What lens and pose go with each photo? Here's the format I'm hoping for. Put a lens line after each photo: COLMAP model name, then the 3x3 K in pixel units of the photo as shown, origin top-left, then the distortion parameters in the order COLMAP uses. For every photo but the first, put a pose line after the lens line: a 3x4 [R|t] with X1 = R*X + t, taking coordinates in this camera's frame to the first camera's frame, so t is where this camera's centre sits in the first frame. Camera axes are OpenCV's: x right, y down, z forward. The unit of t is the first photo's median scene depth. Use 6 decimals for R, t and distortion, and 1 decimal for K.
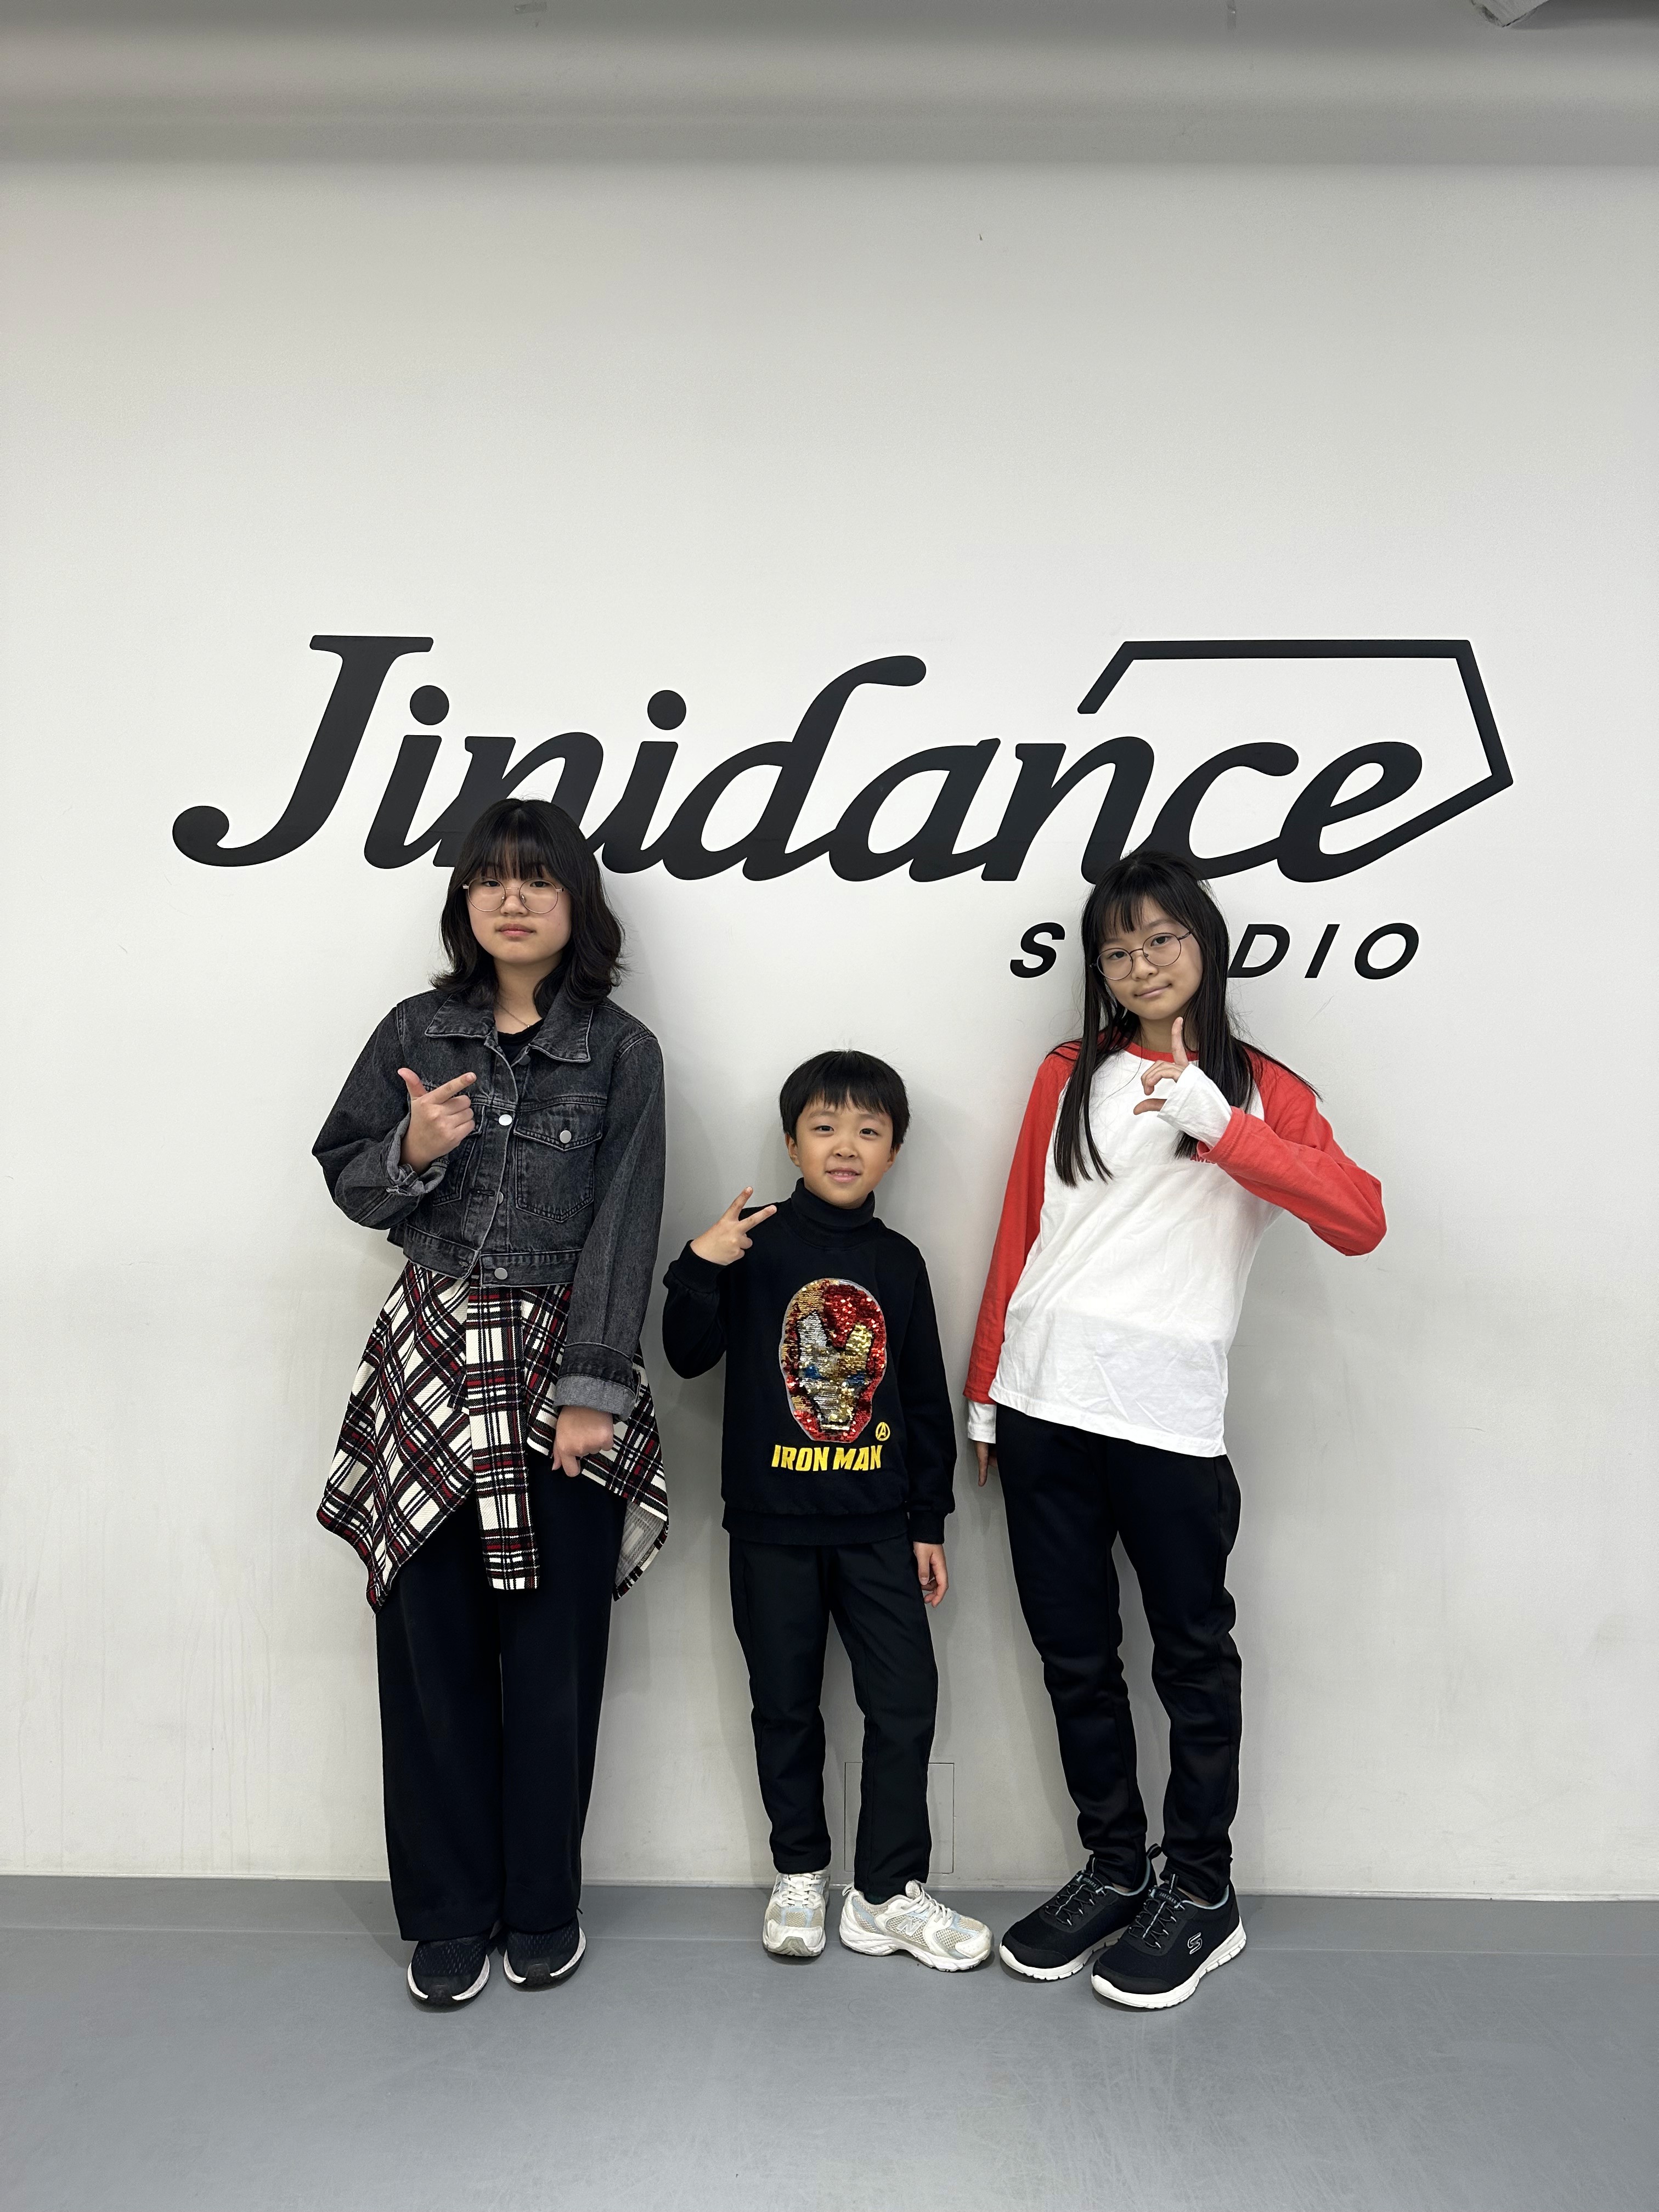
lens RADIAL K [[1606.5, 0, 816.6], [0, 1606.5, 1112.3], [0, 0, 1]] dist [0.064449, -0.073163]
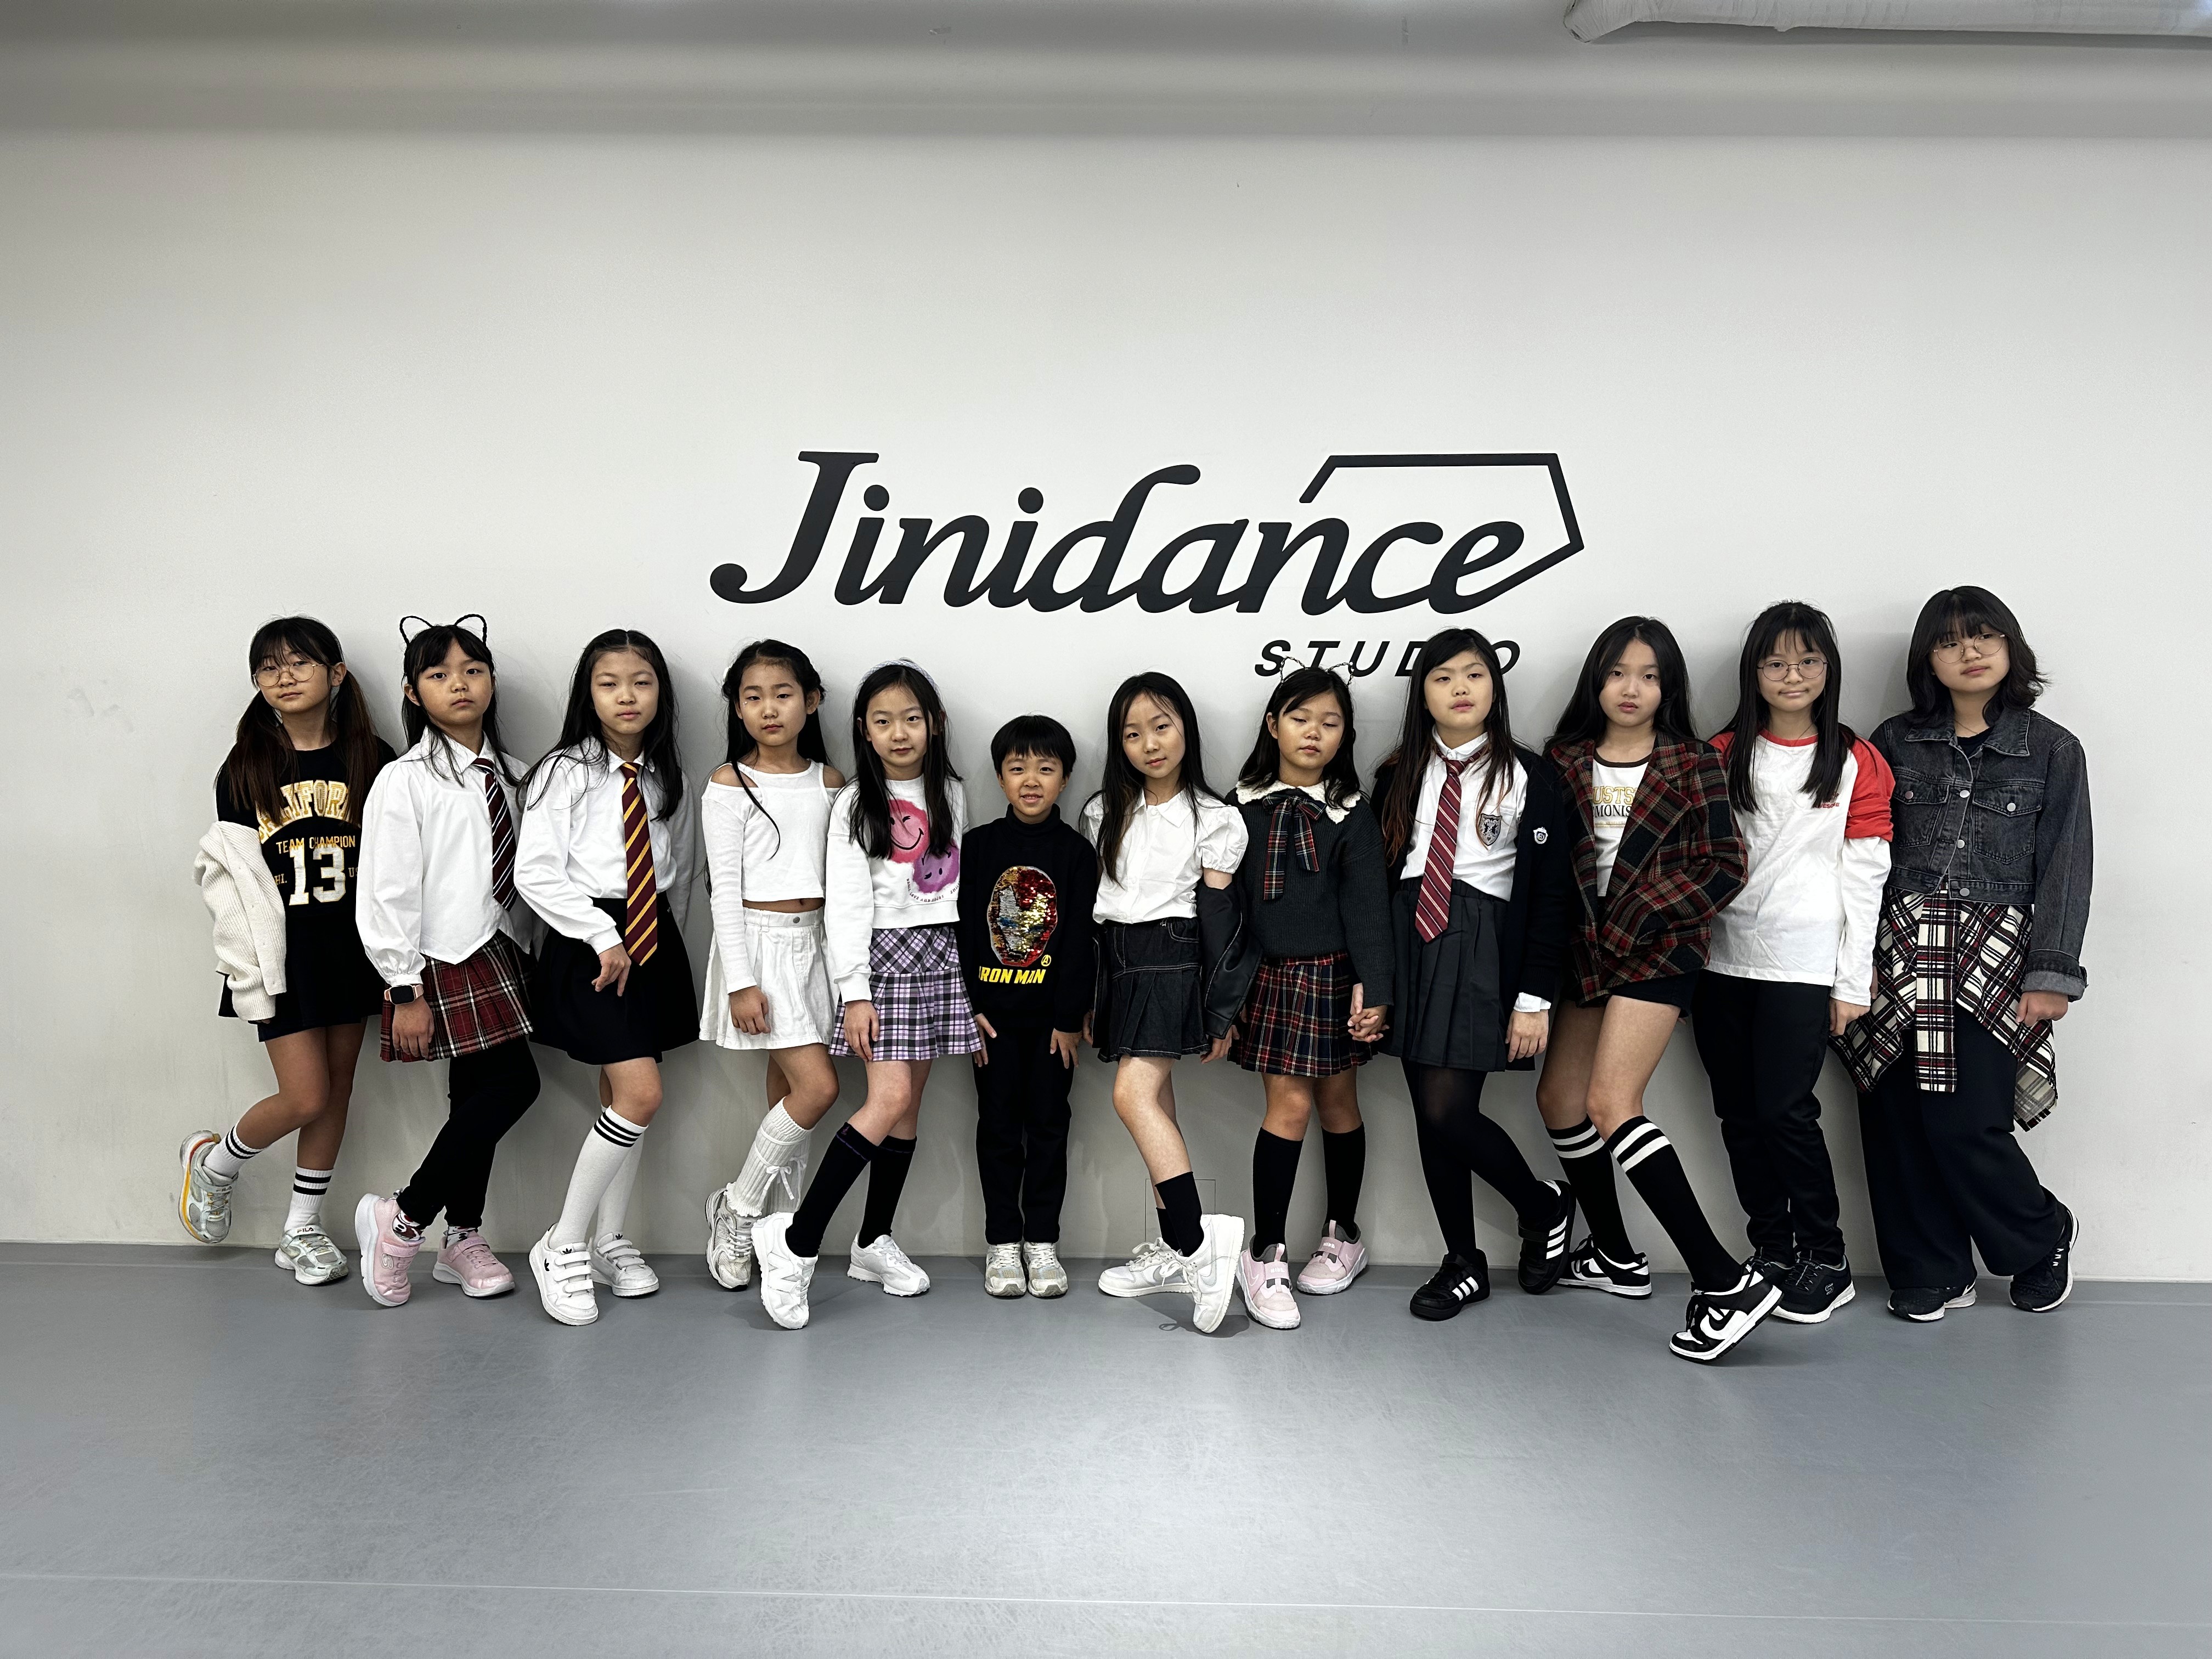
lens RADIAL K [[1606.5, 0, 1101.6], [0, 1606.5, 836.1], [0, 0, 1]] dist [0.064449, -0.073163]
pose [[0.999921, 0.000811, -0.012541, -0.006240], [-0.000018, 0.998002, 0.063176, -0.028419], [0.012567, -0.063171, 0.997924, -0.543505]]
